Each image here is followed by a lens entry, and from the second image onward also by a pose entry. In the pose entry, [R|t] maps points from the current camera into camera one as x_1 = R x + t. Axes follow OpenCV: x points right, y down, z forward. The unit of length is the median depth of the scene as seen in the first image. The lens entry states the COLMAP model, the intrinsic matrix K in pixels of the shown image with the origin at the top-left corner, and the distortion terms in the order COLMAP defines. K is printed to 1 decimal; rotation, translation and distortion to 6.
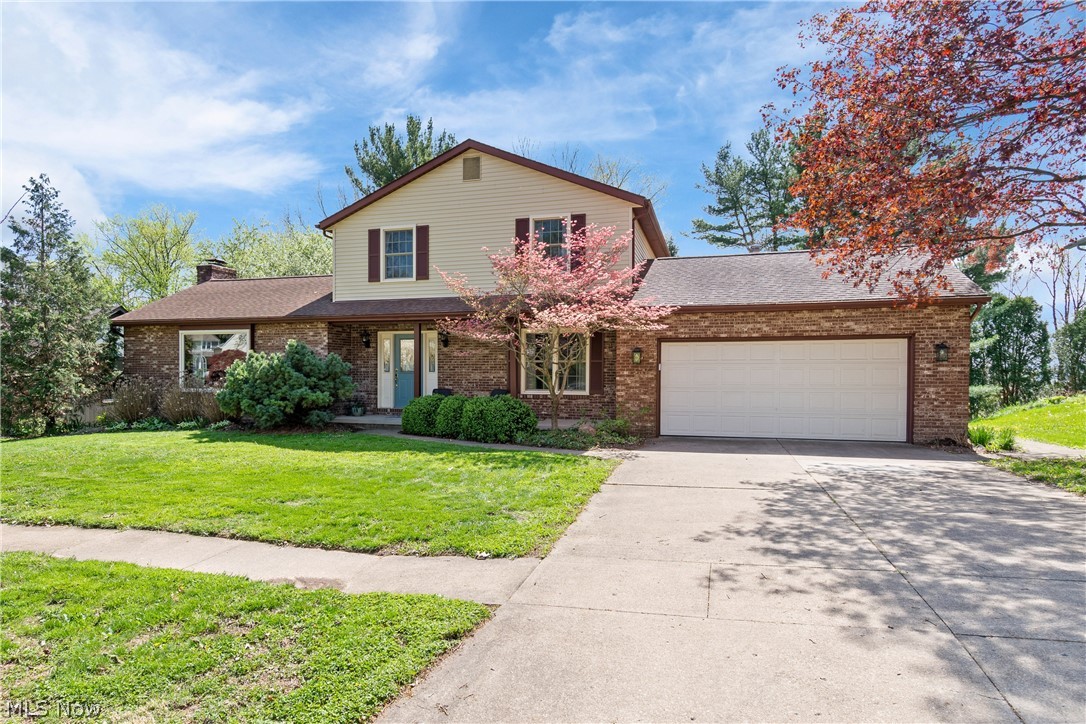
lens RADIAL K [[601.9, 0, 543.1], [0, 601.9, 368.0], [0, 0, 1]] dist [0.002116, 0.000089]
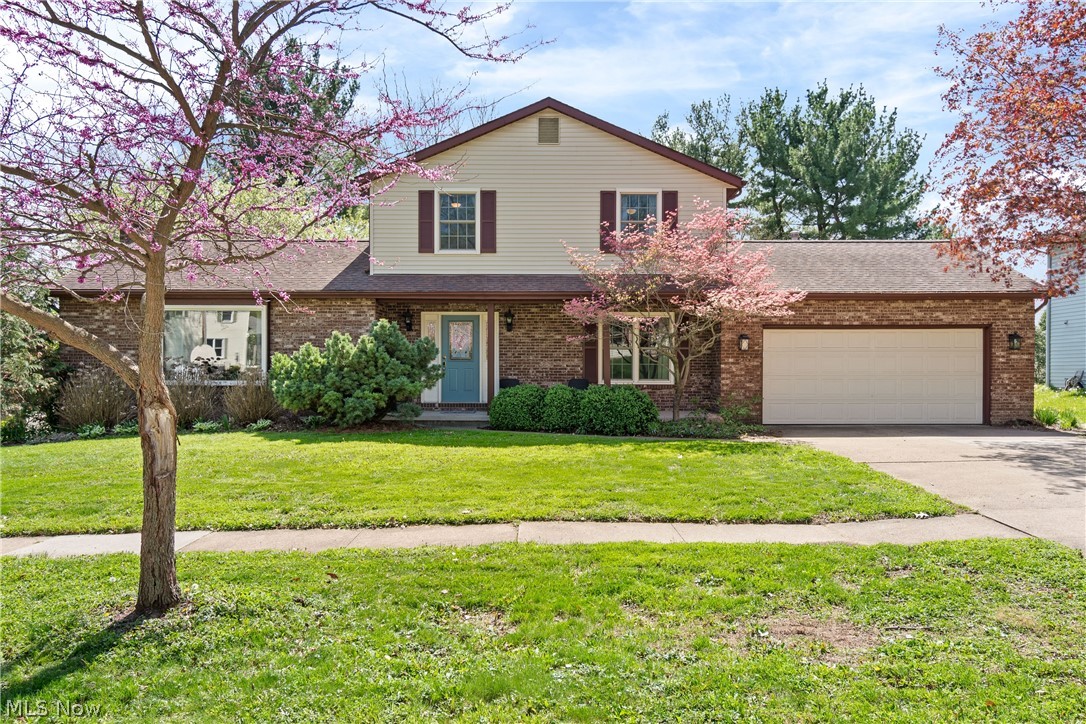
lens RADIAL K [[744.0, 0, 542.7], [0, 744.0, 358.7], [0, 0, 1]] dist [0.007037, 0.001245]
pose [[0.957598, 0.002838, 0.288093, -0.461956], [-0.001656, 0.999989, -0.004348, 0.010620], [-0.288102, 0.003686, 0.957593, -0.048942]]
